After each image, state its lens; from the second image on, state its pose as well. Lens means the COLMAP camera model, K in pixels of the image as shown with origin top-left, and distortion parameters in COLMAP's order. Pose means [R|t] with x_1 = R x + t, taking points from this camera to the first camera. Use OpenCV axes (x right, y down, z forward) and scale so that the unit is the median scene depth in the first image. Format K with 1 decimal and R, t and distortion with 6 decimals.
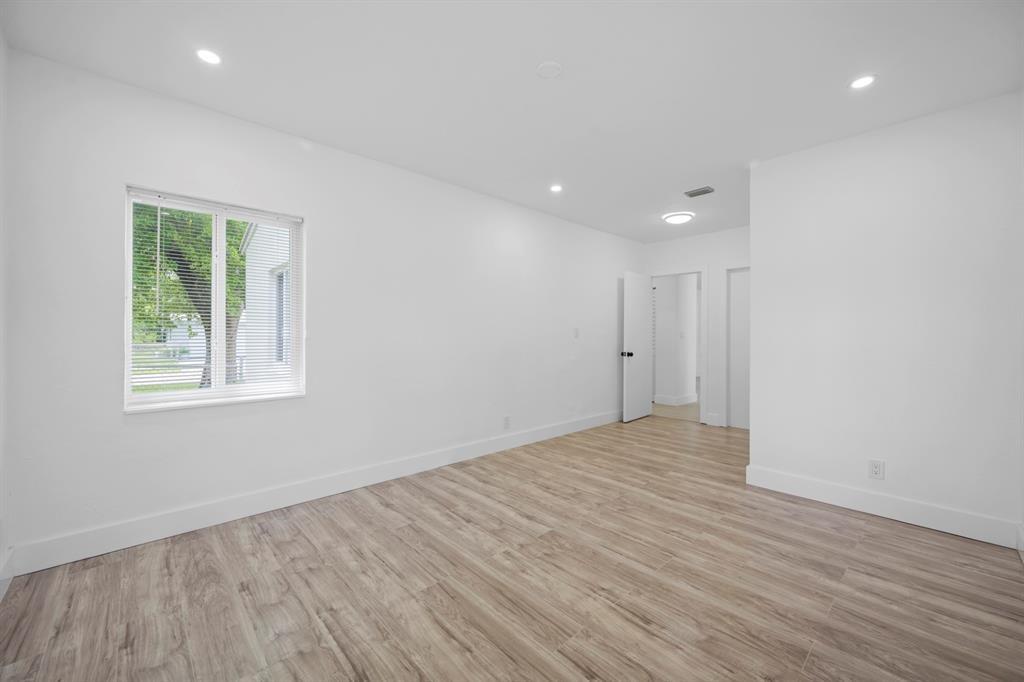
lens RADIAL K [[406.1, 0, 509.2], [0, 406.1, 331.7], [0, 0, 1]] dist [0.001359, -0.000104]
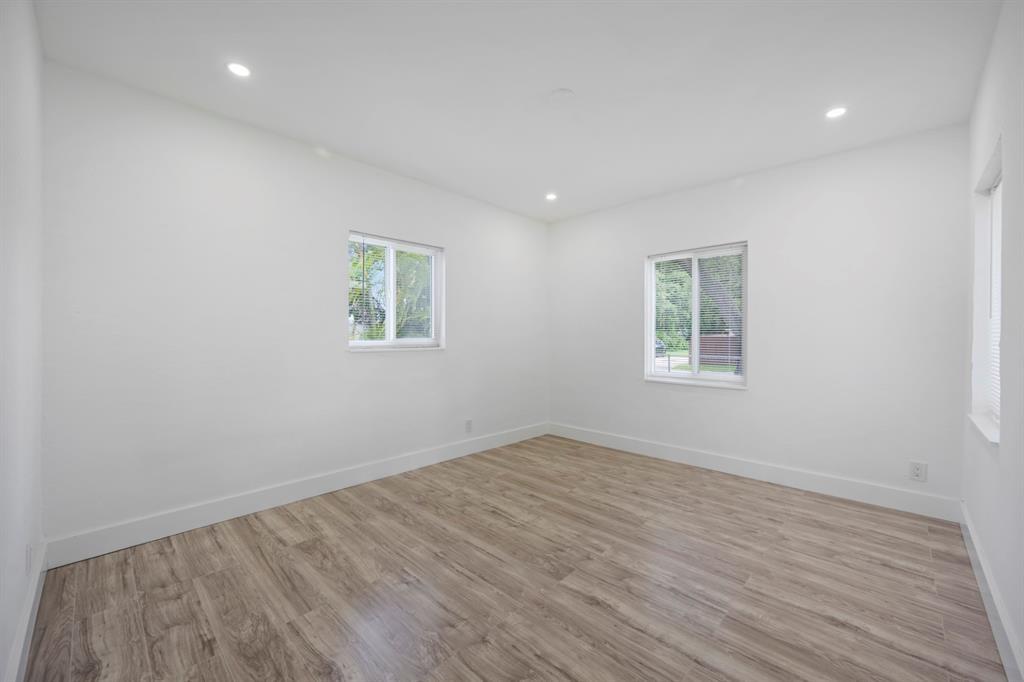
lens RADIAL K [[406.1, 0, 512.5], [0, 406.1, 350.7], [0, 0, 1]] dist [0.001359, -0.000104]
pose [[-0.998124, -0.004032, -0.061091, 0.244971], [-0.005341, 0.999760, 0.021270, 0.020003], [0.060990, 0.021556, -0.997906, 1.755933]]
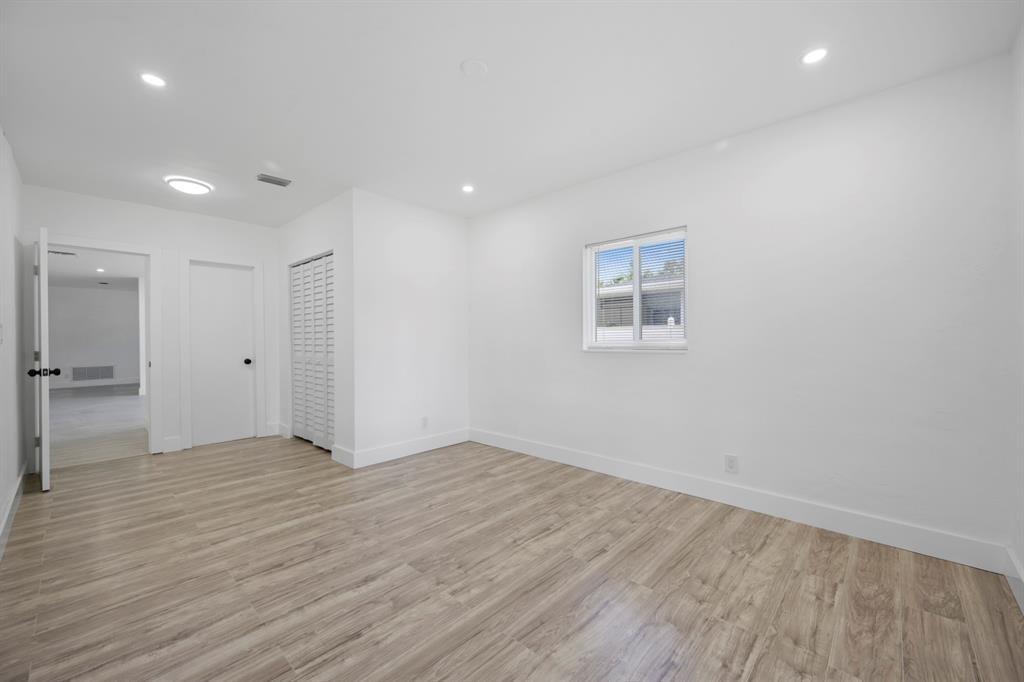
lens RADIAL K [[406.1, 0, 518.4], [0, 406.1, 342.4], [0, 0, 1]] dist [0.001359, -0.000104]
pose [[-0.082473, -0.010666, 0.996536, -0.763706], [-0.004938, 0.999935, 0.010293, 0.005315], [-0.996581, -0.004072, -0.082520, 0.826282]]
